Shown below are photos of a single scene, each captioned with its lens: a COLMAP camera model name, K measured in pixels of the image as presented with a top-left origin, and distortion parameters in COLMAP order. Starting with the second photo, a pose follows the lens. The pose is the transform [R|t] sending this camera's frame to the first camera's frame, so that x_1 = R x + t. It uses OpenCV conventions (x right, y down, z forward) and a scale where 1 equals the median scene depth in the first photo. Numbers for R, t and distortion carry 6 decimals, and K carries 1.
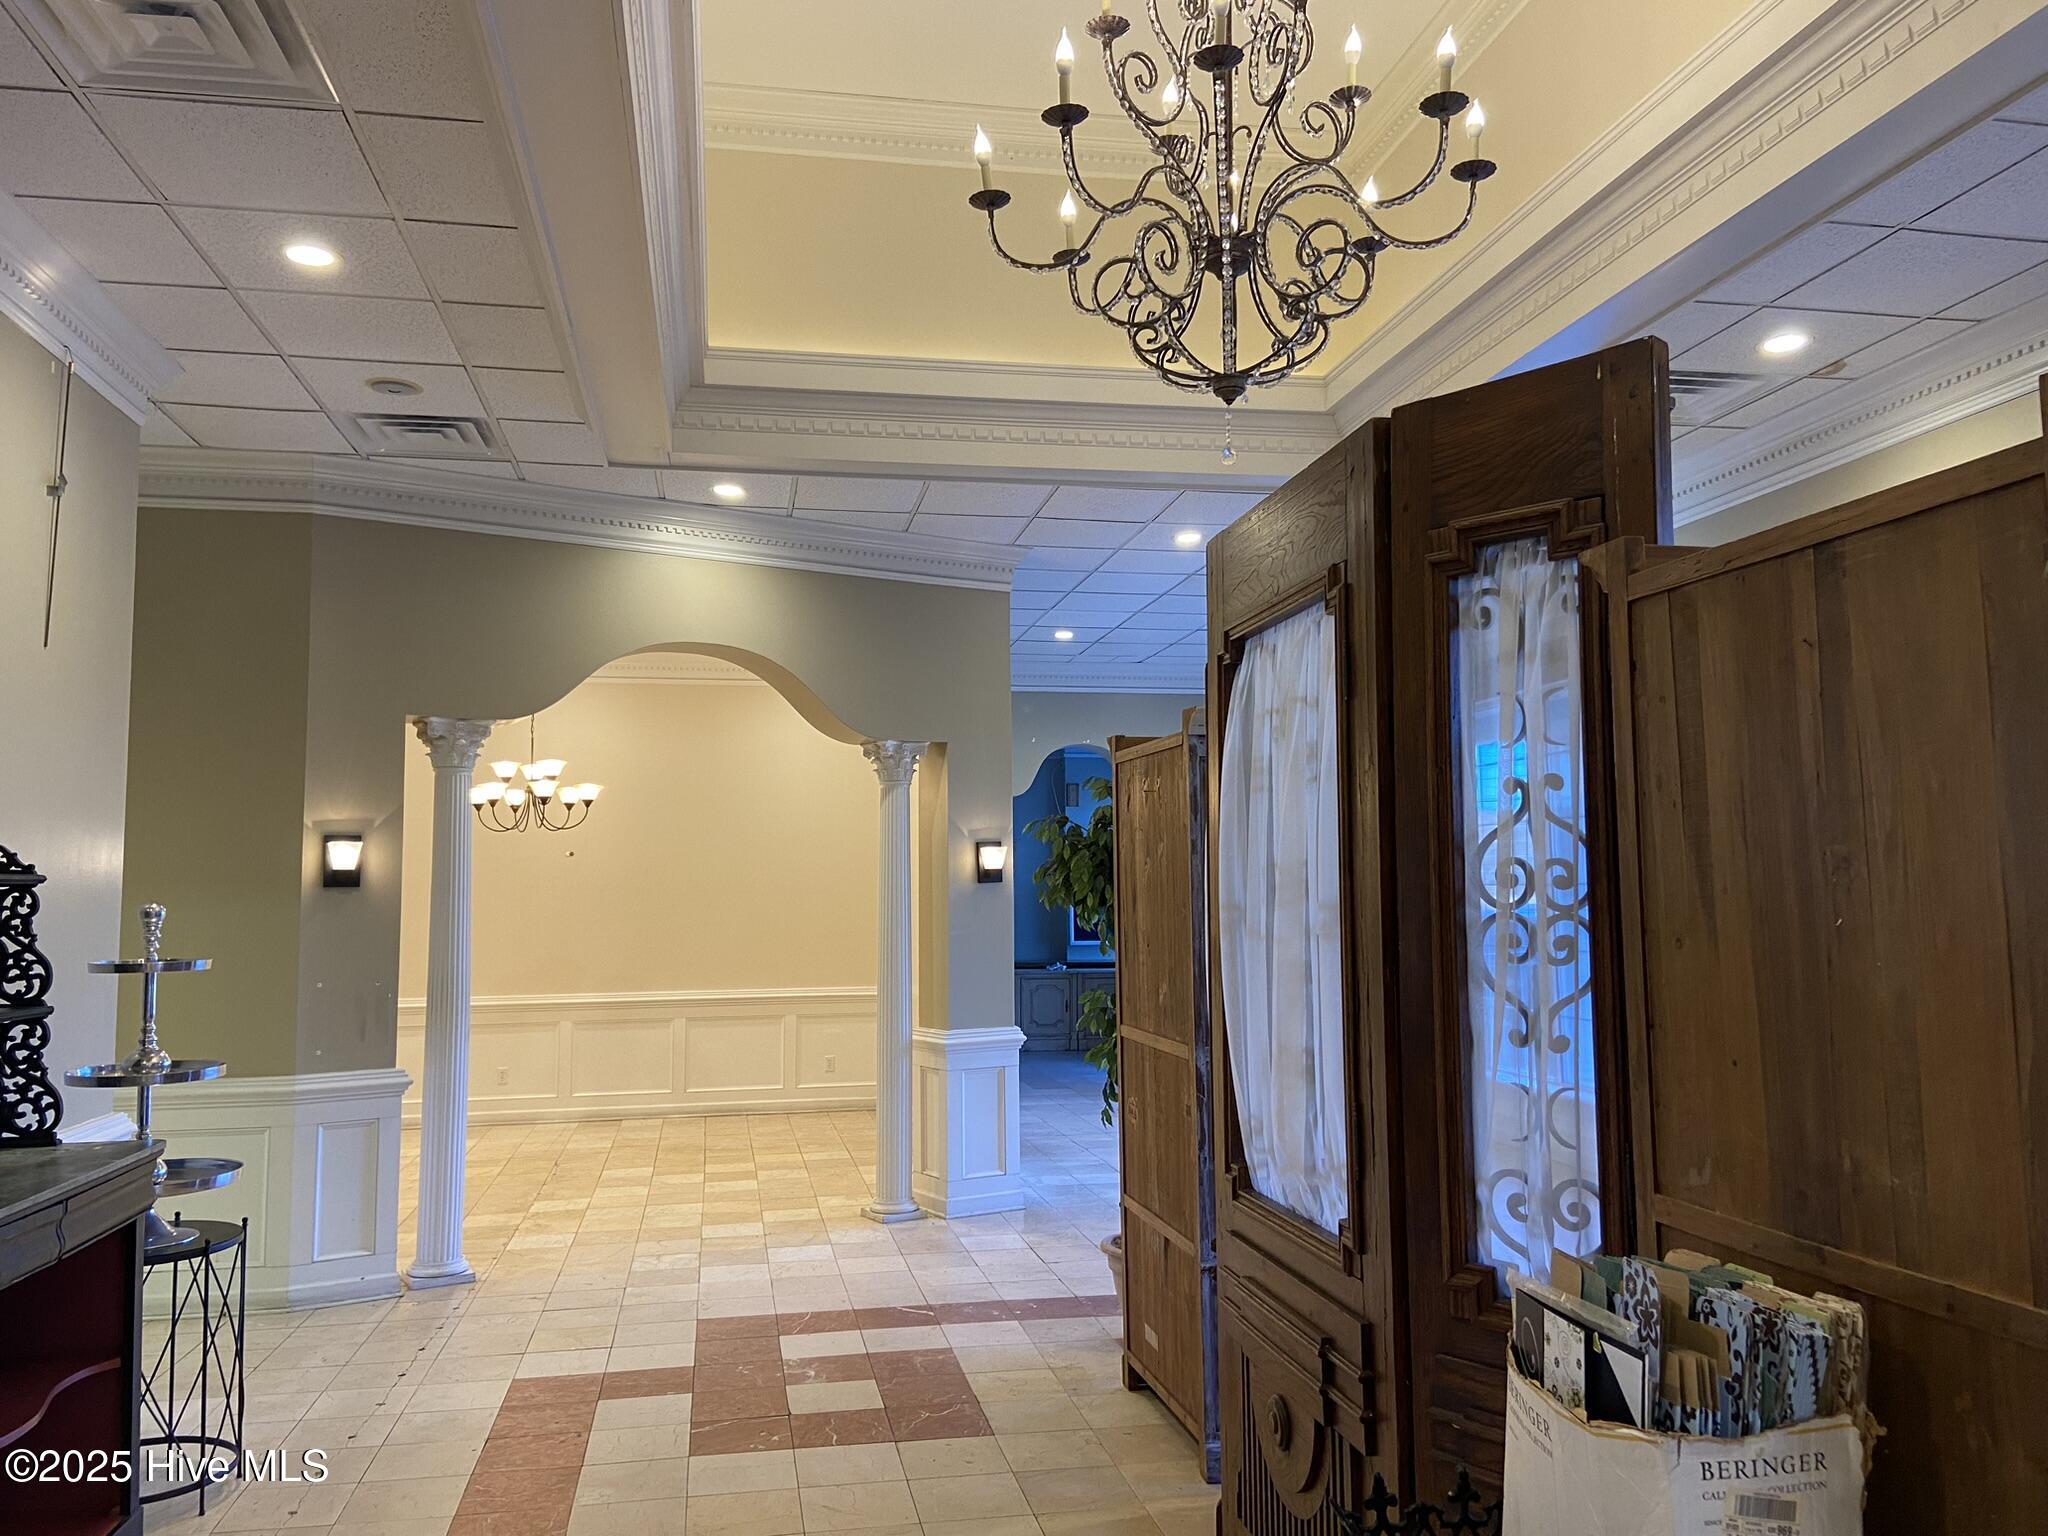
lens RADIAL K [[1537.6, 0, 1044.4], [0, 1537.6, 763.4], [0, 0, 1]] dist [0.058356, -0.080029]
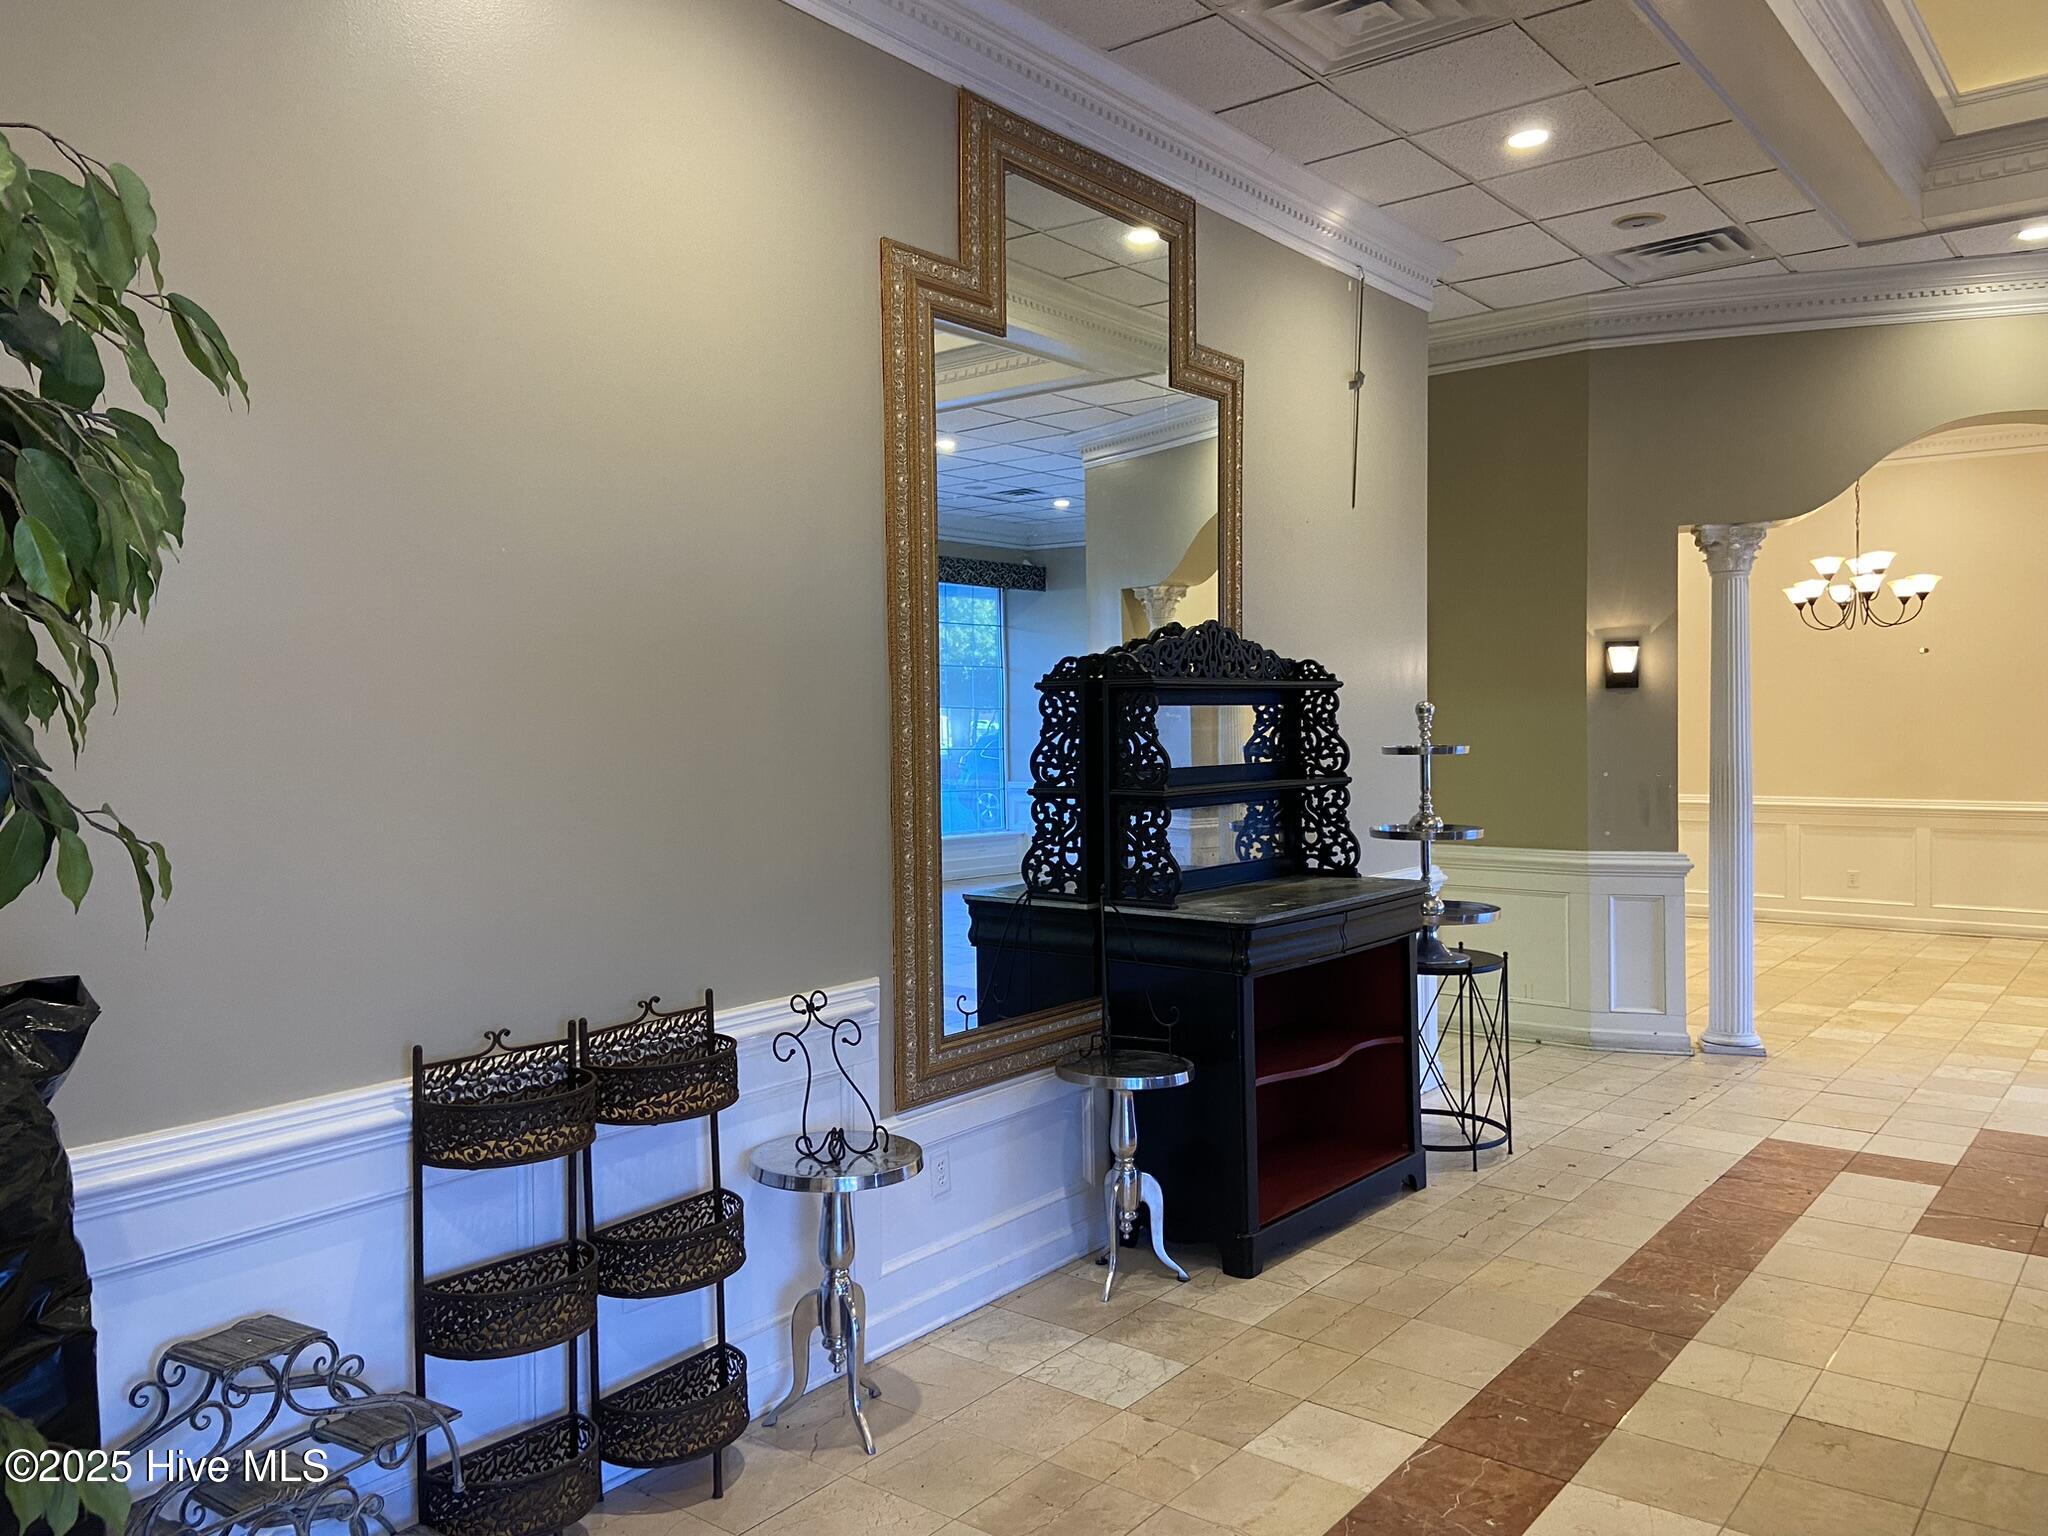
lens RADIAL K [[1537.6, 0, 1010.3], [0, 1537.6, 766.6], [0, 0, 1]] dist [0.058356, -0.080029]
pose [[0.647571, 0.024827, -0.761601, 0.127874], [0.073448, 0.992782, 0.094814, -0.002194], [0.758457, -0.117336, 0.641073, -0.061573]]
